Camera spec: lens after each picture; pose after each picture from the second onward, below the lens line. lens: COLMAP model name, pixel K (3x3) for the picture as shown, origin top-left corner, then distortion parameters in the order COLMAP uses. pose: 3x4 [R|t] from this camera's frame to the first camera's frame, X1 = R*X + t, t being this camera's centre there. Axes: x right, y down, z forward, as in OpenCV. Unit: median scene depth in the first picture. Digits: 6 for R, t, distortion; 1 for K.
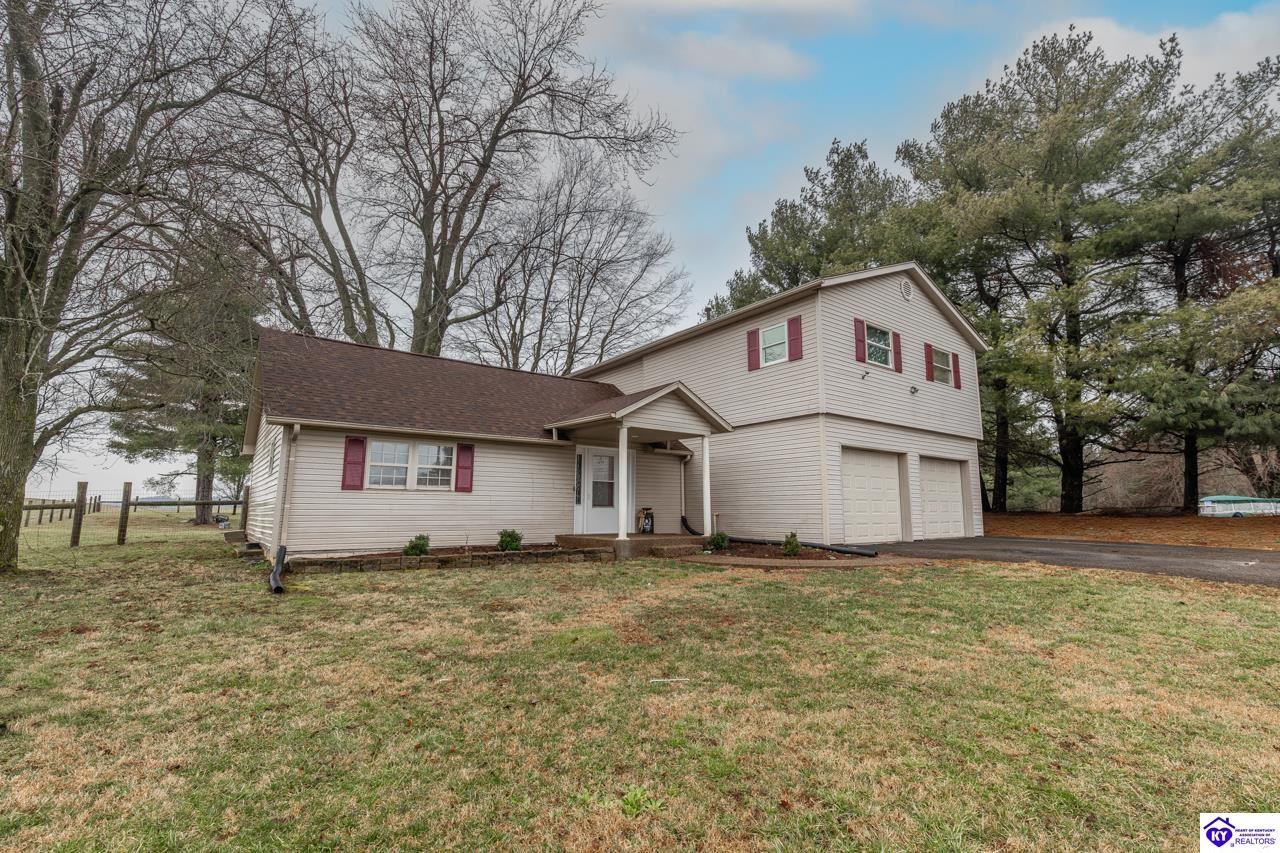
lens RADIAL K [[587.3, 0, 650.8], [0, 587.3, 427.6], [0, 0, 1]] dist [0.013423, 0.000058]
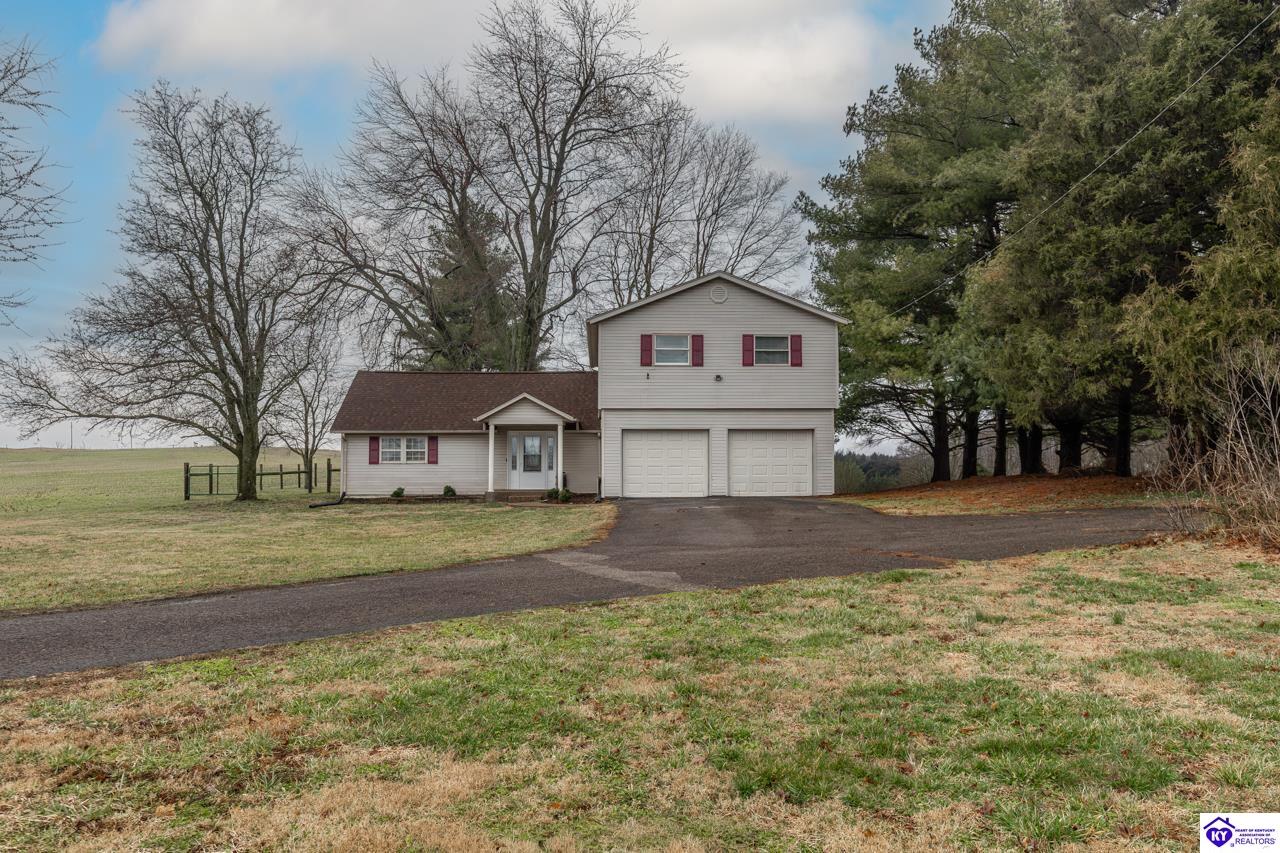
lens RADIAL K [[919.2, 0, 640.5], [0, 919.2, 427.9], [0, 0, 1]] dist [0.003990, 0.001662]
pose [[0.813005, -0.030158, -0.581476, 1.575276], [0.087938, 0.993562, 0.071422, -0.121580], [0.575578, -0.109201, 0.810423, -0.748210]]
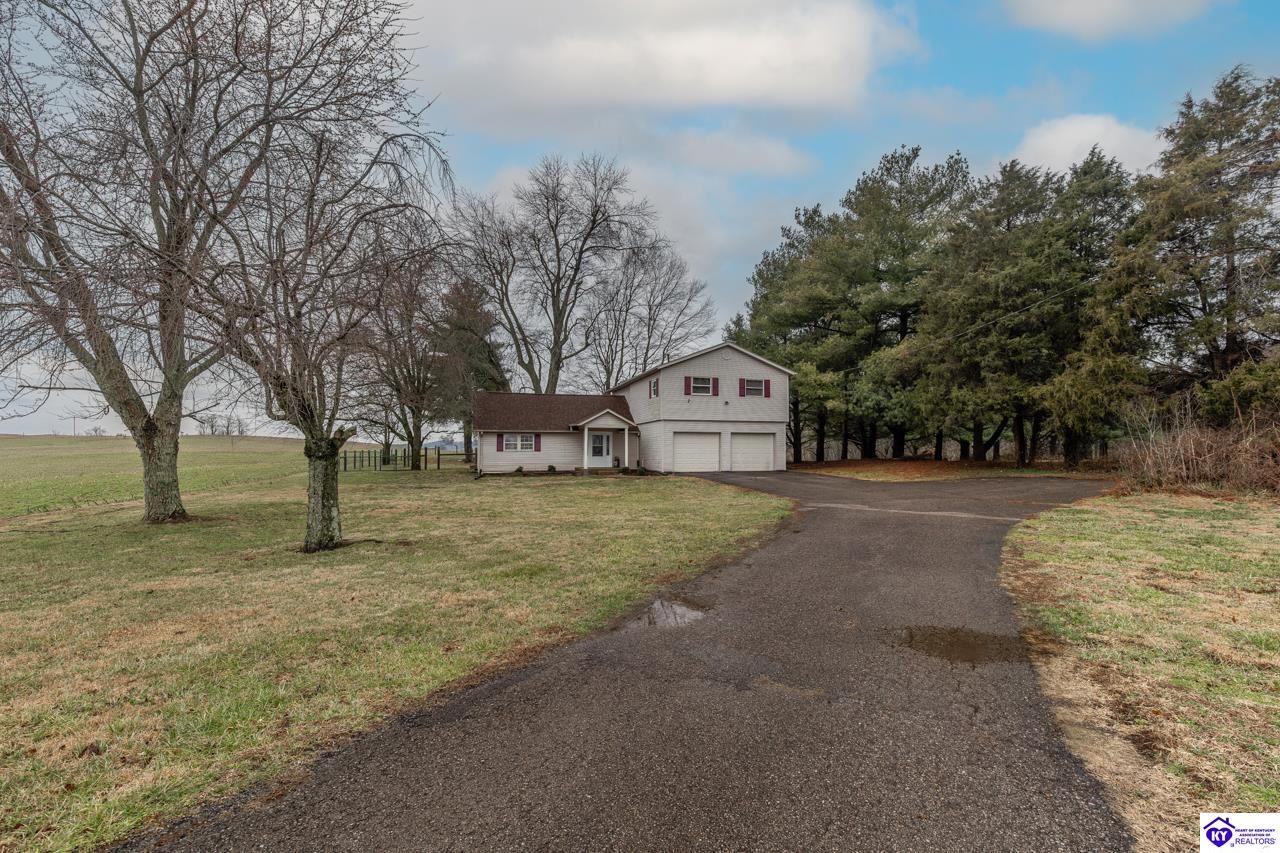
lens RADIAL K [[587.3, 0, 634.4], [0, 587.3, 429.2], [0, 0, 1]] dist [0.013423, 0.000058]
pose [[0.929848, -0.016242, -0.367584, 1.009590], [0.053247, 0.994449, 0.090754, -0.198434], [0.364070, -0.103960, 0.925552, -1.242474]]
